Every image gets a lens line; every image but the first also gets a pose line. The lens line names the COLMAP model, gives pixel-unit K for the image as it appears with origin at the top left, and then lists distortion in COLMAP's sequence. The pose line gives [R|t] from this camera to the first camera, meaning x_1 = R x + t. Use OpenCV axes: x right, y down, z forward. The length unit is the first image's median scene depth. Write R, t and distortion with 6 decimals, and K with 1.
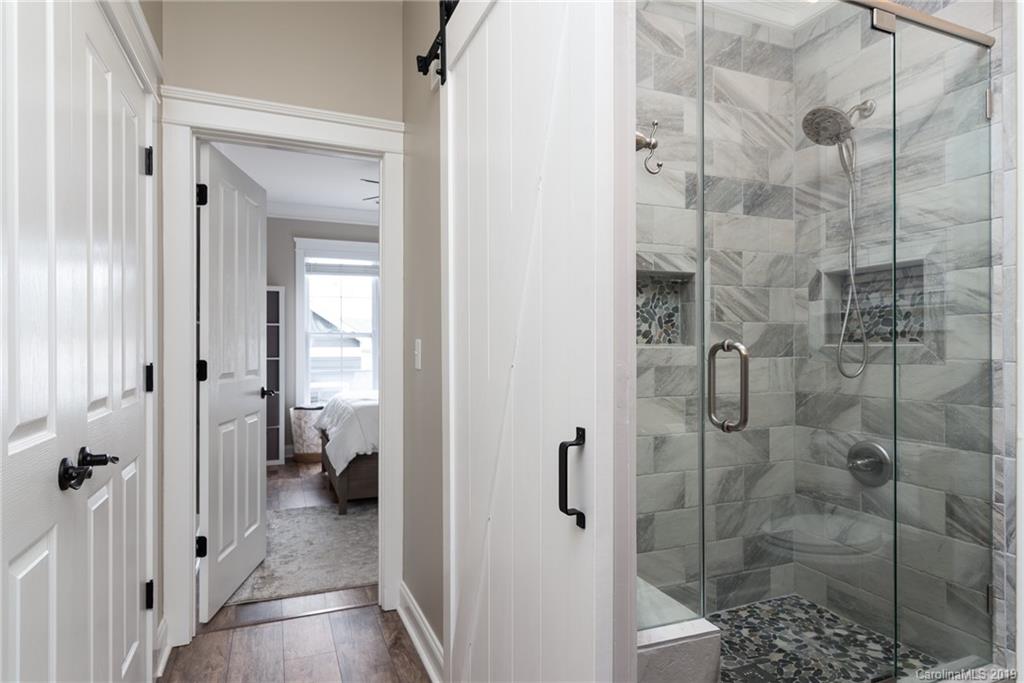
lens RADIAL K [[570.7, 0, 510.7], [0, 570.7, 343.6], [0, 0, 1]] dist [0.009667, -0.003301]
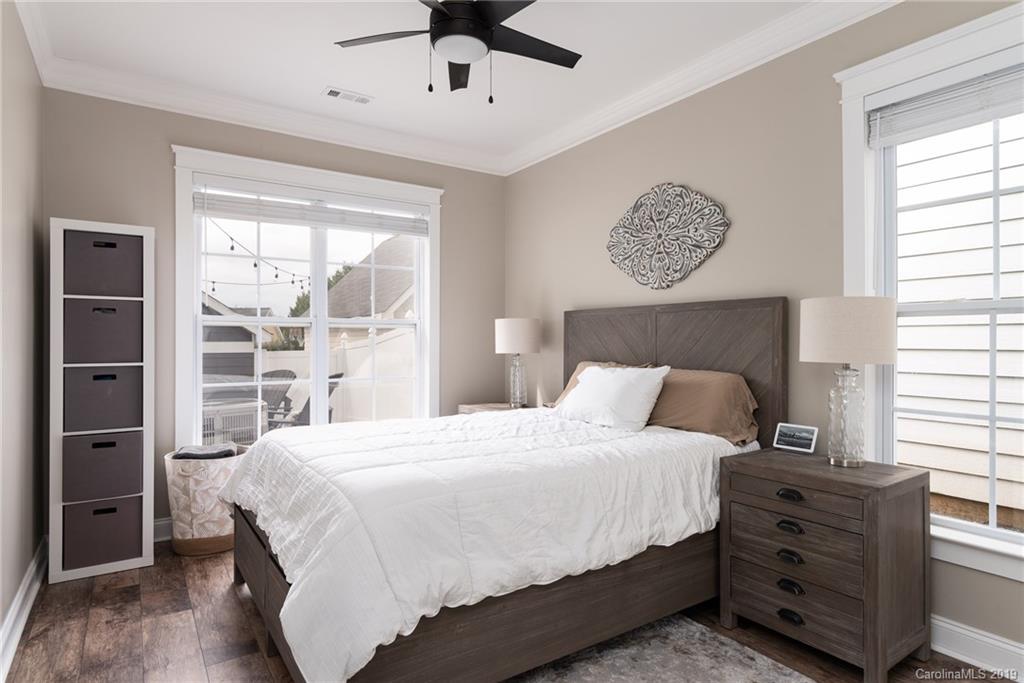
lens RADIAL K [[570.7, 0, 512.0], [0, 570.7, 341.9], [0, 0, 1]] dist [0.009667, -0.003301]
pose [[0.981272, 0.000574, 0.192624, -0.170717], [-0.001050, 0.999997, 0.002368, 0.003586], [-0.192622, -0.002526, 0.981270, 0.410744]]
